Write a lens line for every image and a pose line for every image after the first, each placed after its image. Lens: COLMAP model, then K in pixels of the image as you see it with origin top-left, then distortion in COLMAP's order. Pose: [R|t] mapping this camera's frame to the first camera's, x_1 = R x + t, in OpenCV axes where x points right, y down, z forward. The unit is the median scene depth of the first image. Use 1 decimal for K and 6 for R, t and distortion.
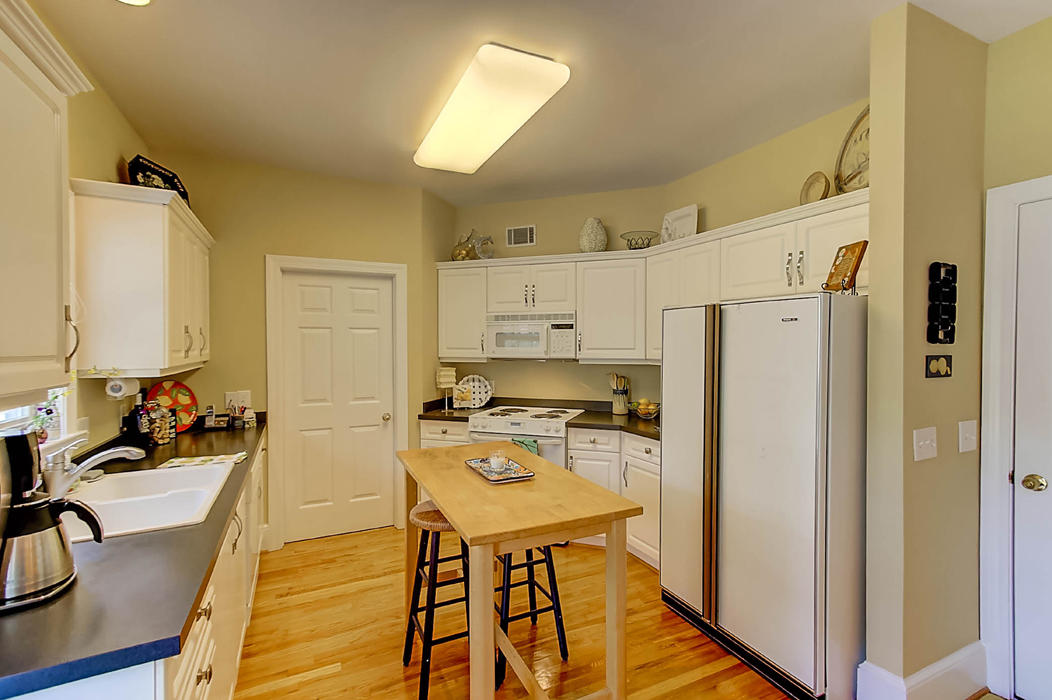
lens RADIAL K [[469.9, 0, 527.3], [0, 469.9, 355.1], [0, 0, 1]] dist [-0.003552, -0.000306]
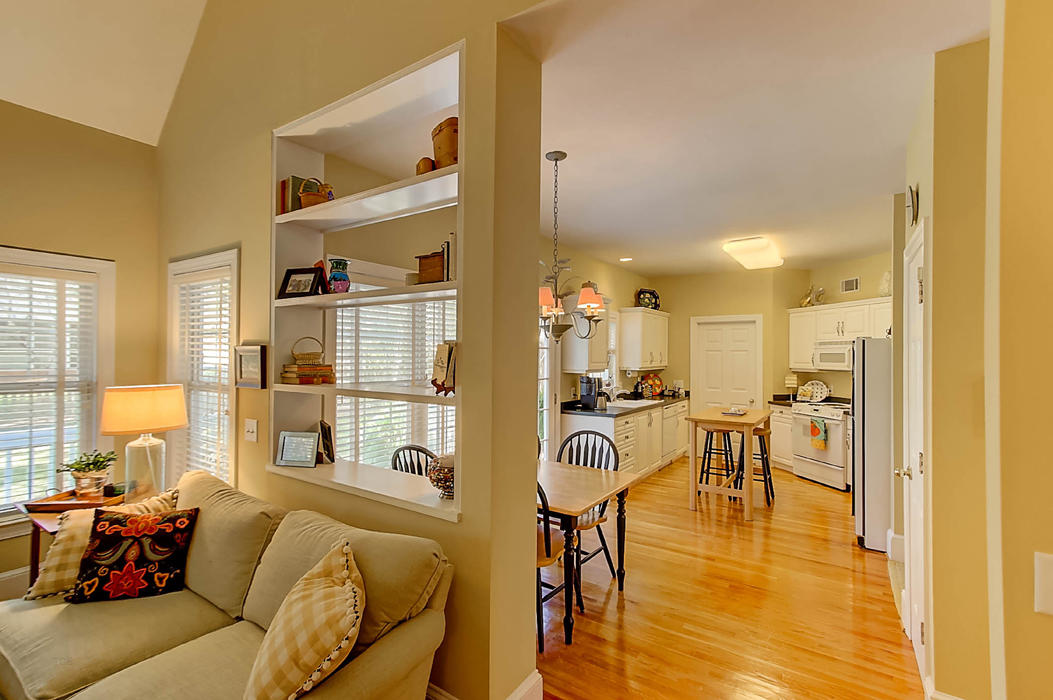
lens RADIAL K [[470.3, 0, 524.4], [0, 470.3, 352.3], [0, 0, 1]] dist [-0.003552, -0.000306]
pose [[0.496003, -0.000423, -0.868320, 0.849688], [-0.025469, 0.999563, -0.015035, -0.002054], [0.867947, 0.029573, 0.495776, -0.653461]]
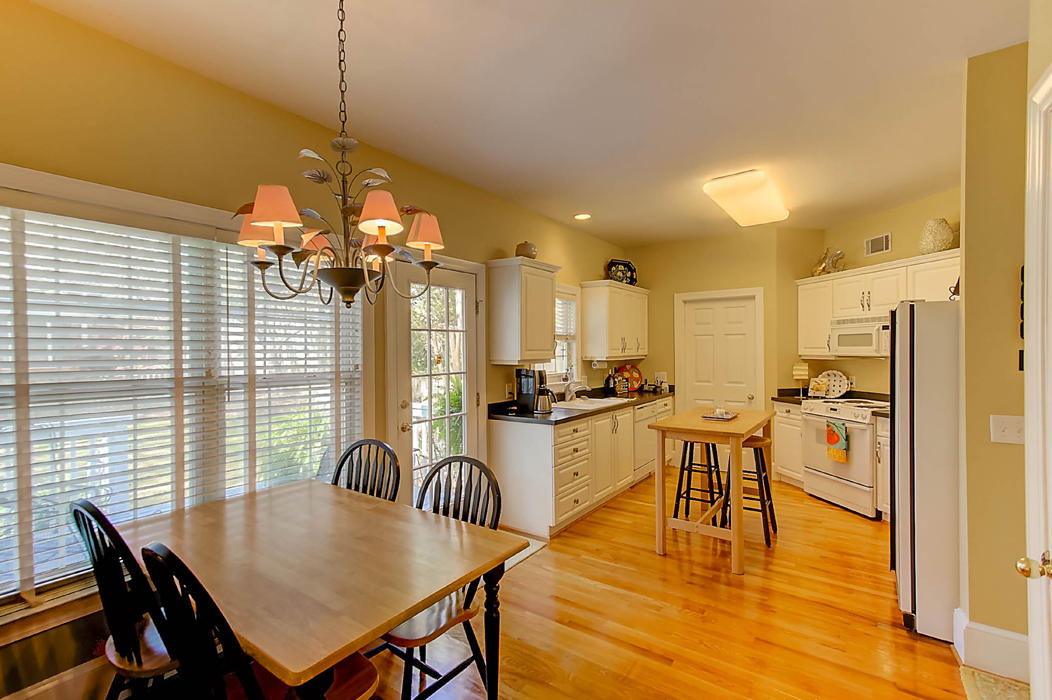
lens RADIAL K [[469.9, 0, 526.5], [0, 469.9, 353.8], [0, 0, 1]] dist [-0.003552, -0.000306]
pose [[0.480264, 0.006075, -0.877103, 0.638002], [-0.011193, 0.999937, 0.000797, 0.009785], [0.877053, 0.009435, 0.480302, -0.278180]]
